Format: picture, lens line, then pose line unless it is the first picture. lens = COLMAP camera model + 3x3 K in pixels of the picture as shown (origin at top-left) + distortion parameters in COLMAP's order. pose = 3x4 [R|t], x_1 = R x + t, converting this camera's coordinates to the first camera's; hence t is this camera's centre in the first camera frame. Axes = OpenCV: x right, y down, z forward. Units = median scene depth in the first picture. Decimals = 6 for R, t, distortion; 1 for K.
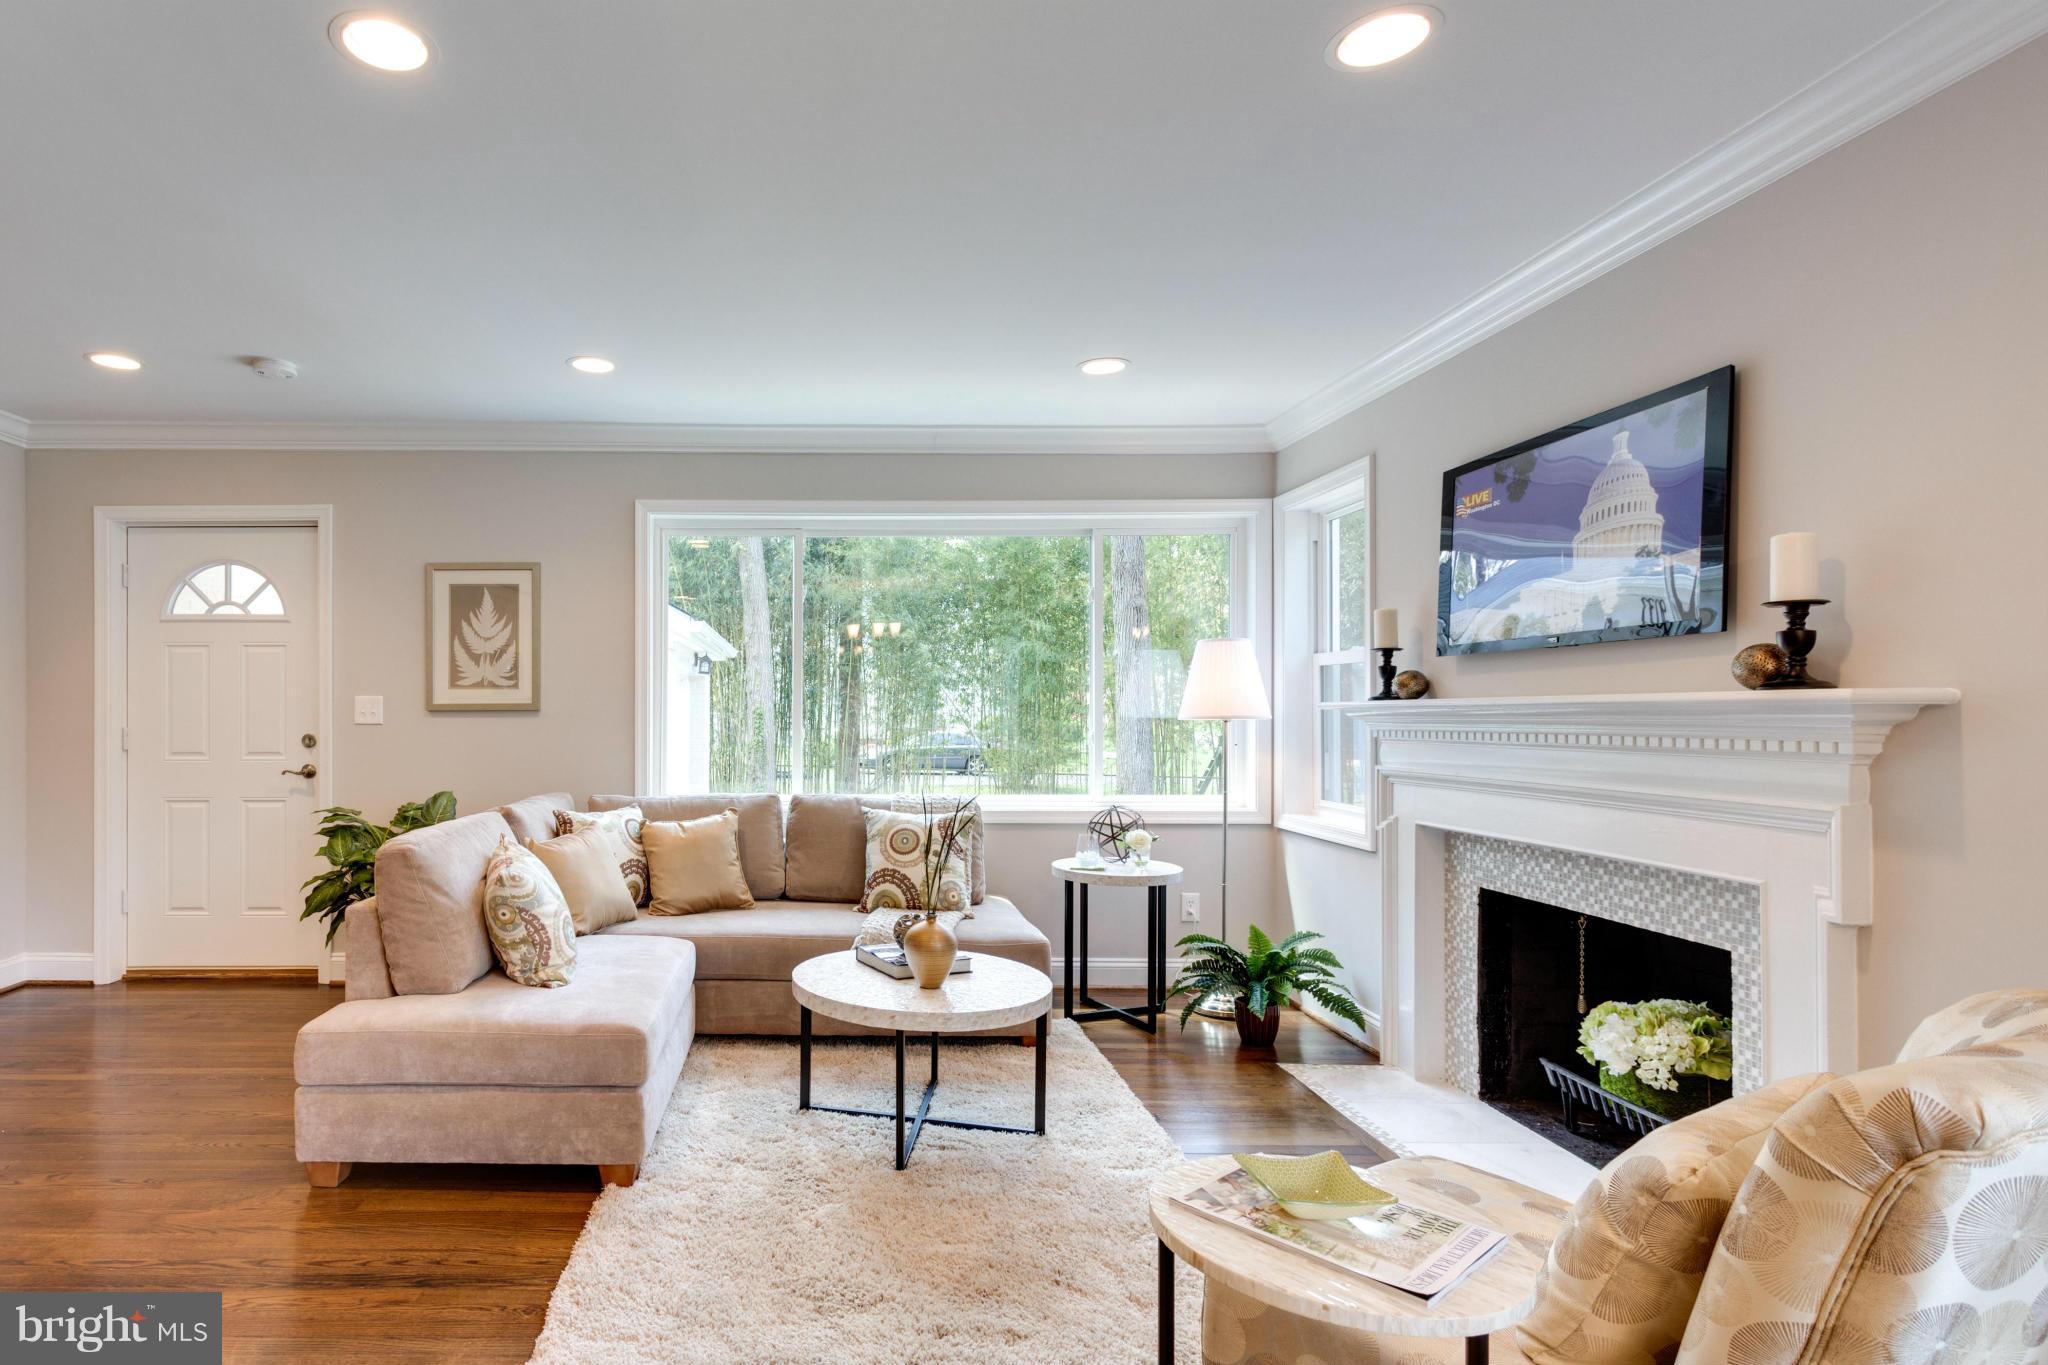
lens RADIAL K [[1010.2, 0, 1026.9], [0, 1010.2, 709.4], [0, 0, 1]] dist [0.003155, 0.001105]
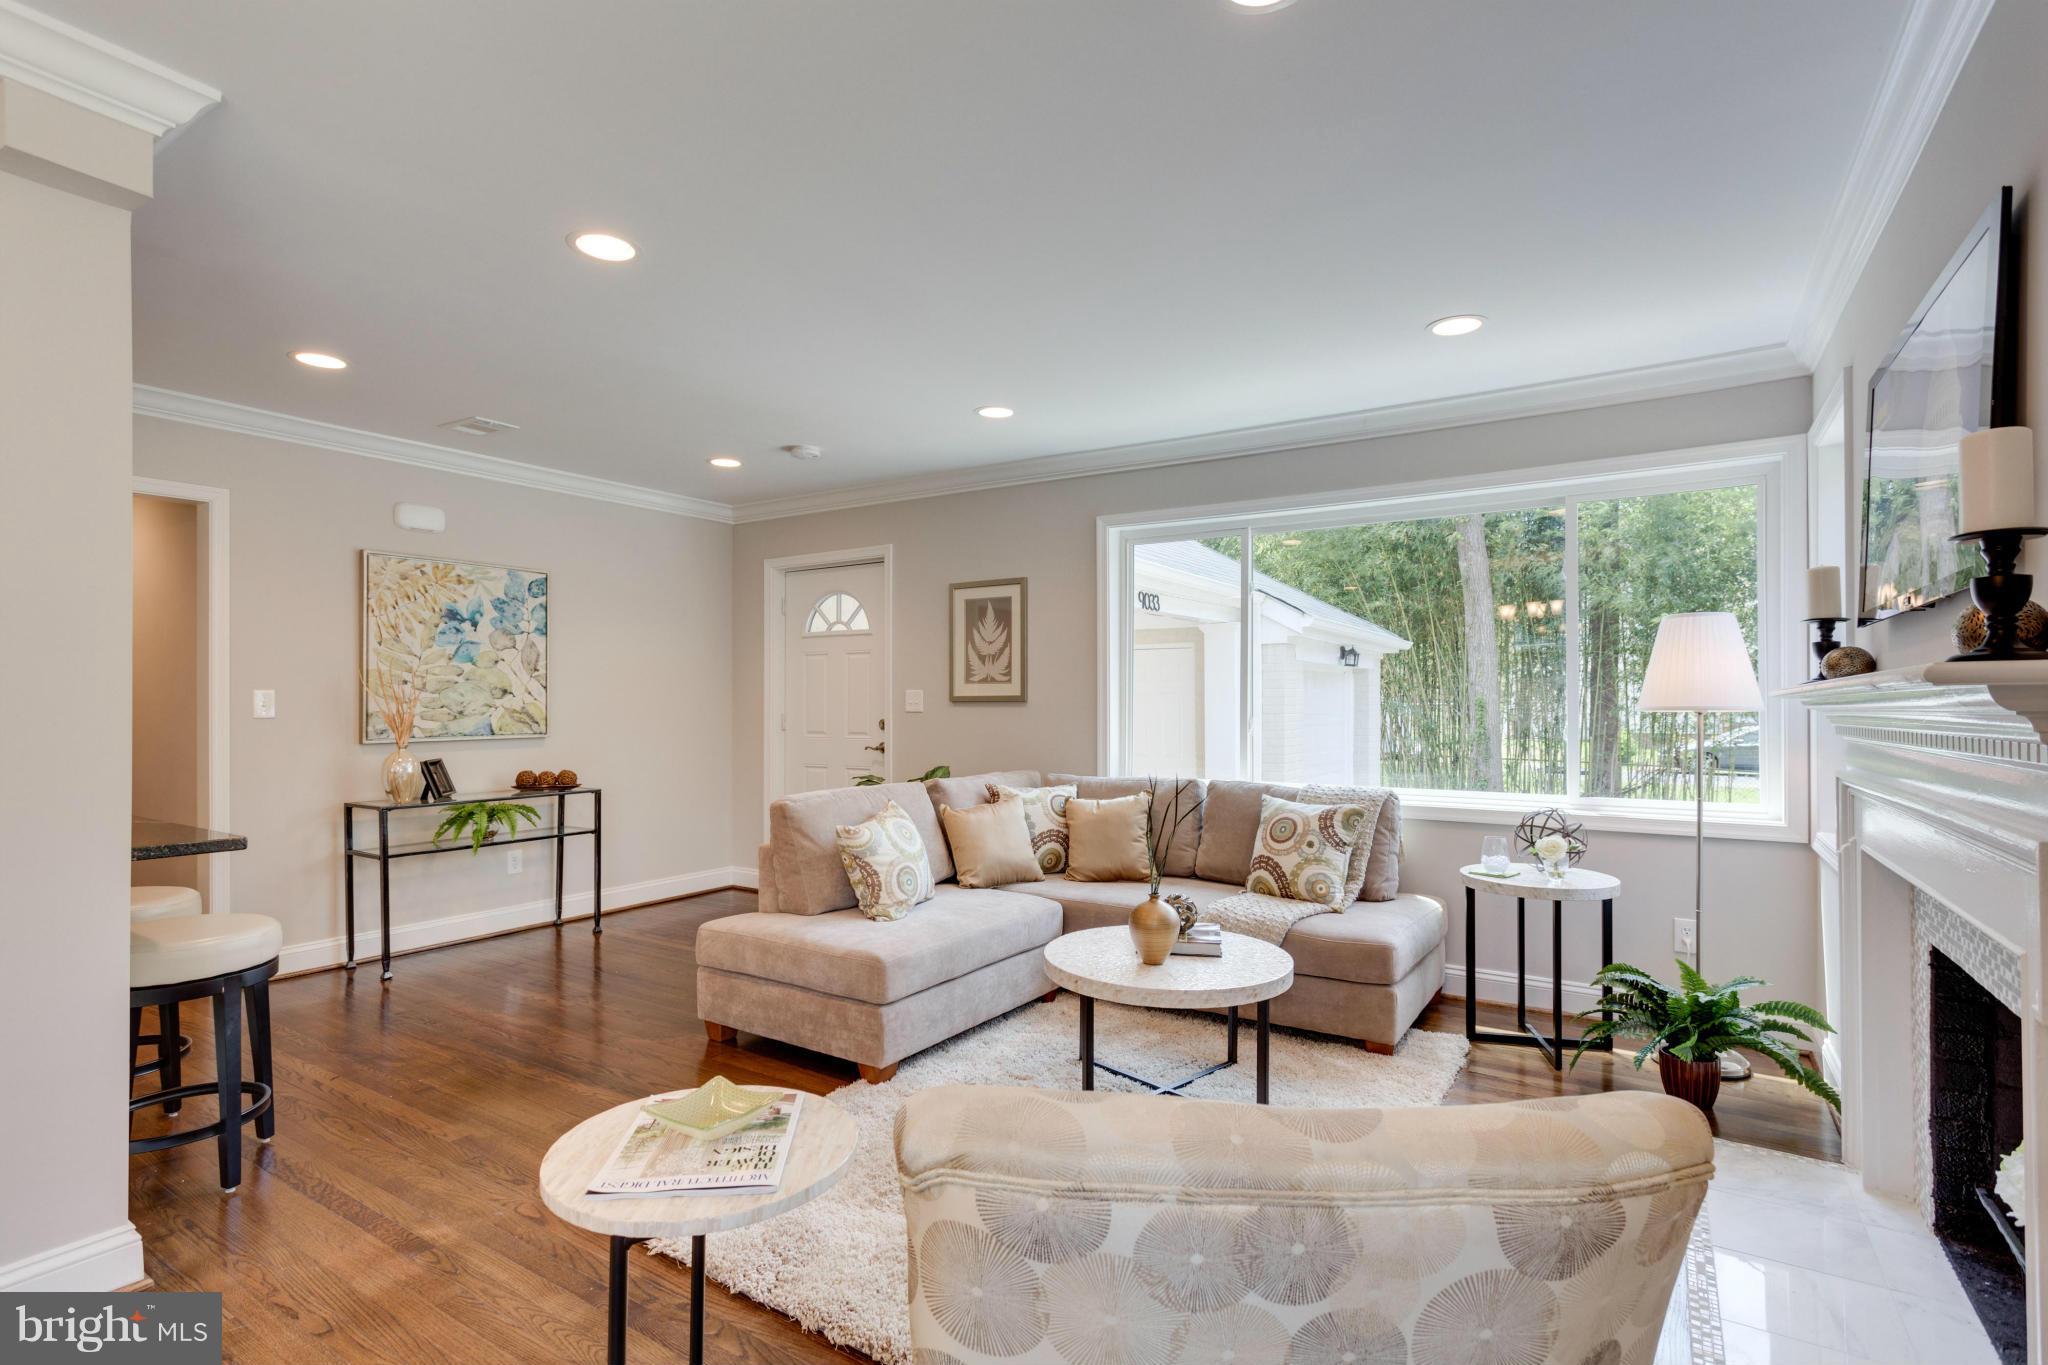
lens RADIAL K [[974.8, 0, 1031.8], [0, 974.8, 698.6], [0, 0, 1]] dist [-0.000362, 0.000042]
pose [[0.847930, -0.002626, -0.530102, 0.176391], [0.001690, 0.999996, -0.002251, 0.000651], [0.530106, 0.001013, 0.847931, 0.038413]]
